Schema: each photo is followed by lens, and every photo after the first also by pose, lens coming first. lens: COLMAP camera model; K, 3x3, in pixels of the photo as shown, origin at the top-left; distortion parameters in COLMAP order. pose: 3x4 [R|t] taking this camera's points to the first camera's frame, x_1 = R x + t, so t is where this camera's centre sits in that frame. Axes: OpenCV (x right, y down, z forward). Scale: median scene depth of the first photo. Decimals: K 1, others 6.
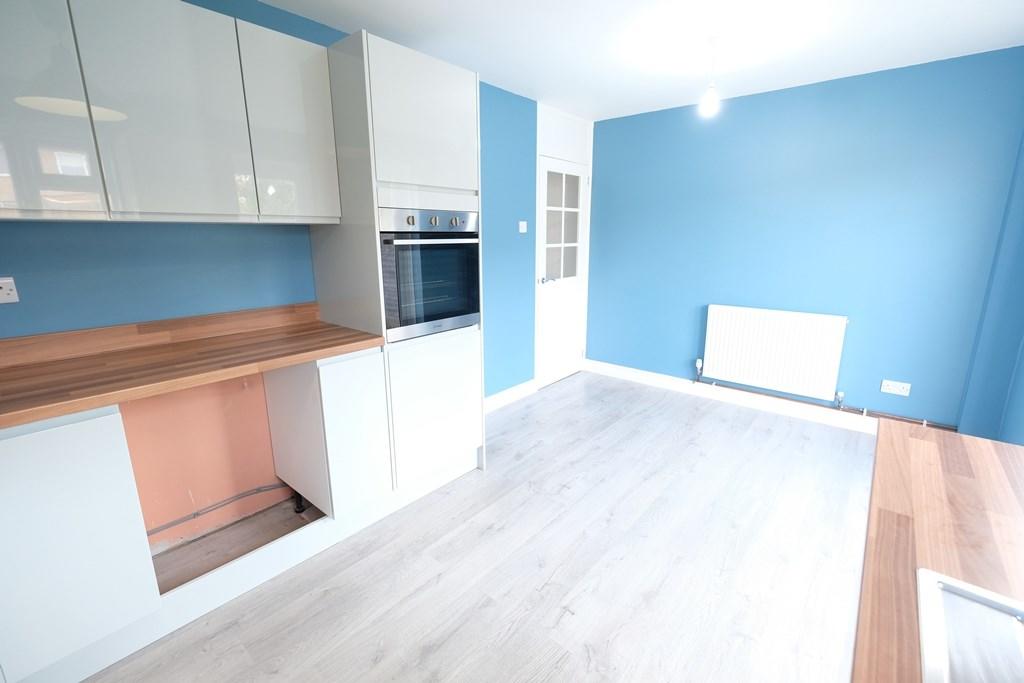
lens RADIAL K [[445.5, 0, 511.5], [0, 445.5, 335.5], [0, 0, 1]] dist [-0.002779, 0.001609]
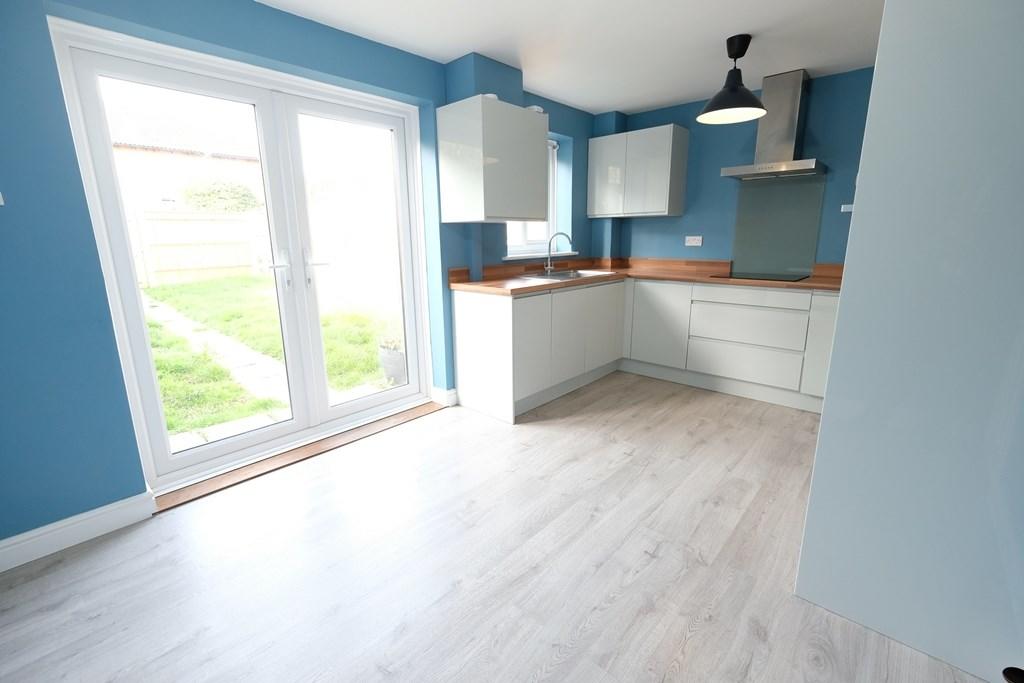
lens RADIAL K [[445.5, 0, 509.2], [0, 445.5, 340.5], [0, 0, 1]] dist [-0.002779, 0.001609]
pose [[-0.999089, 0.003005, 0.042565, 0.284673], [0.021503, 0.897062, 0.441381, -0.266732], [-0.036858, 0.441894, -0.896310, 1.334768]]
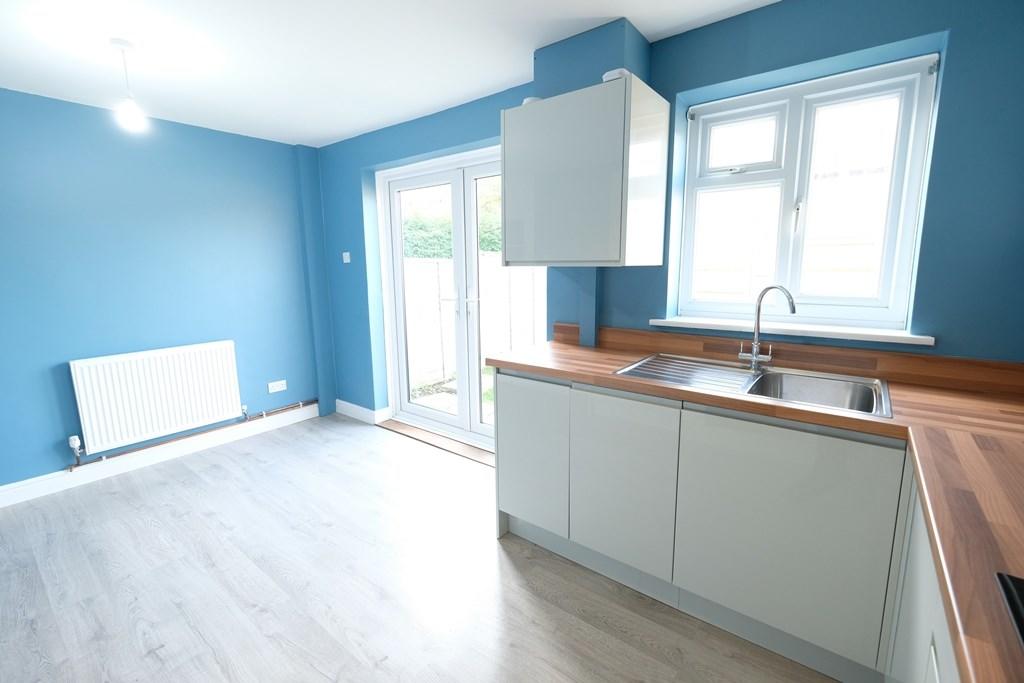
lens RADIAL K [[445.5, 0, 509.8], [0, 445.5, 336.5], [0, 0, 1]] dist [-0.002779, 0.001609]
pose [[-0.030979, -0.161407, 0.986402, -0.411708], [0.235148, 0.957999, 0.164144, -0.076545], [-0.971466, 0.237036, 0.008277, 0.335746]]
